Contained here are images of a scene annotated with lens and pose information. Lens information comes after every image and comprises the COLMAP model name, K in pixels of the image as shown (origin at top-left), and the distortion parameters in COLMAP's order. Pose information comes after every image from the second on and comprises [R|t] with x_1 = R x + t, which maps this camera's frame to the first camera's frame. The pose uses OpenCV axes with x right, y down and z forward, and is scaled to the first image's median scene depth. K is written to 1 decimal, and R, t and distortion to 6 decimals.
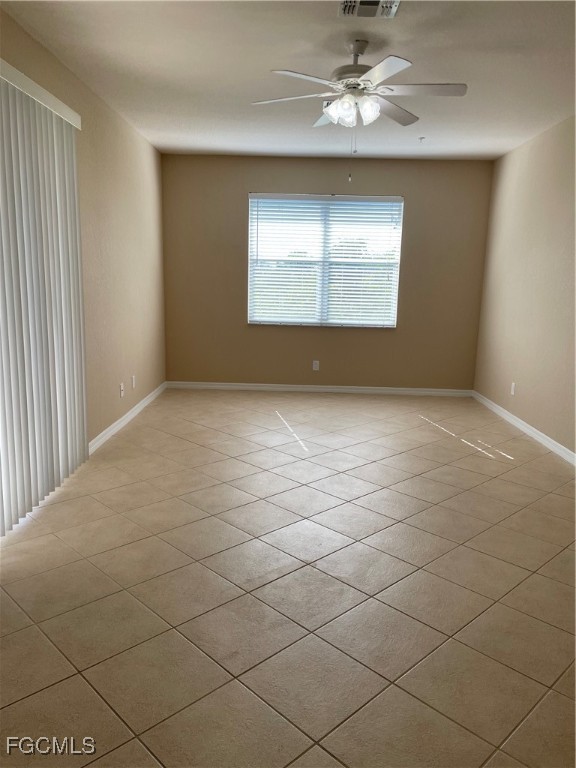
lens RADIAL K [[580.2, 0, 284.9], [0, 580.2, 381.5], [0, 0, 1]] dist [0.070175, -0.081267]
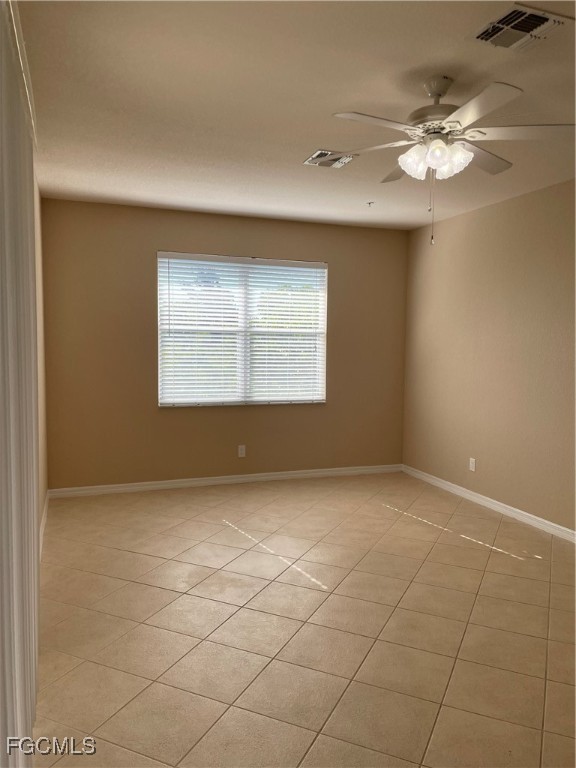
lens RADIAL K [[580.2, 0, 295.3], [0, 580.2, 374.3], [0, 0, 1]] dist [0.070175, -0.081267]
pose [[0.932573, -0.032996, 0.359471, -0.232550], [0.073504, 0.992308, -0.099608, -0.064766], [-0.353419, 0.119314, 0.927825, 0.226185]]
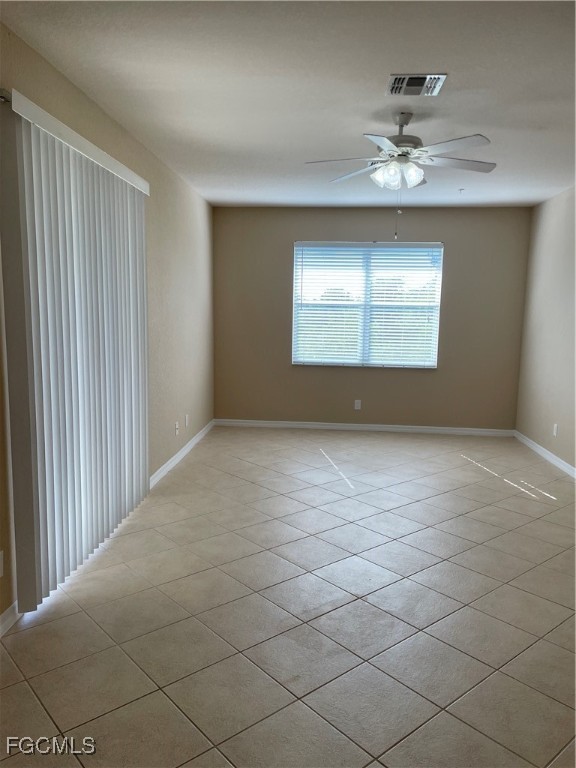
lens RADIAL K [[580.2, 0, 280.4], [0, 580.2, 388.6], [0, 0, 1]] dist [0.070175, -0.081267]
pose [[0.997698, 0.002810, -0.067763, -0.018196], [-0.005826, 0.998999, -0.044343, -0.012256], [0.067570, 0.044635, 0.996716, -0.053080]]
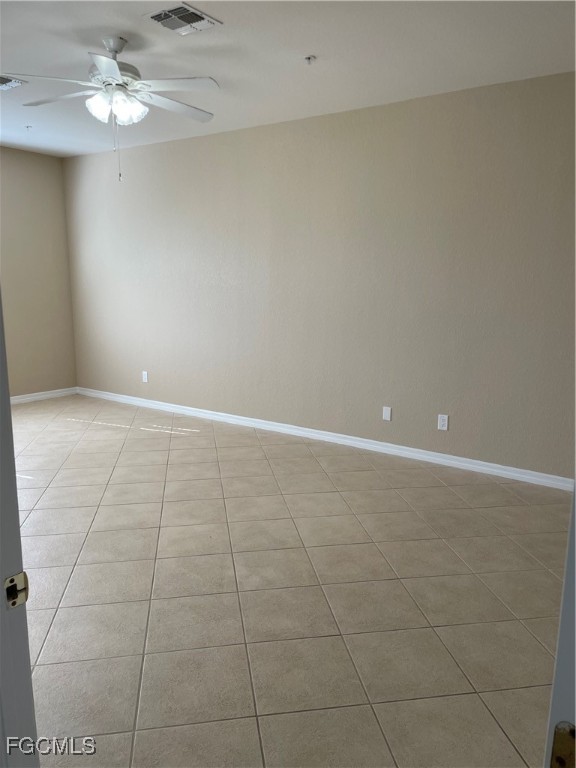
lens RADIAL K [[580.2, 0, 289.4], [0, 580.2, 389.0], [0, 0, 1]] dist [0.070175, -0.081267]
pose [[0.574872, -0.172746, 0.799800, -0.369822], [0.153408, 0.982882, 0.102025, -0.038008], [-0.803734, 0.064044, 0.591532, 0.143854]]
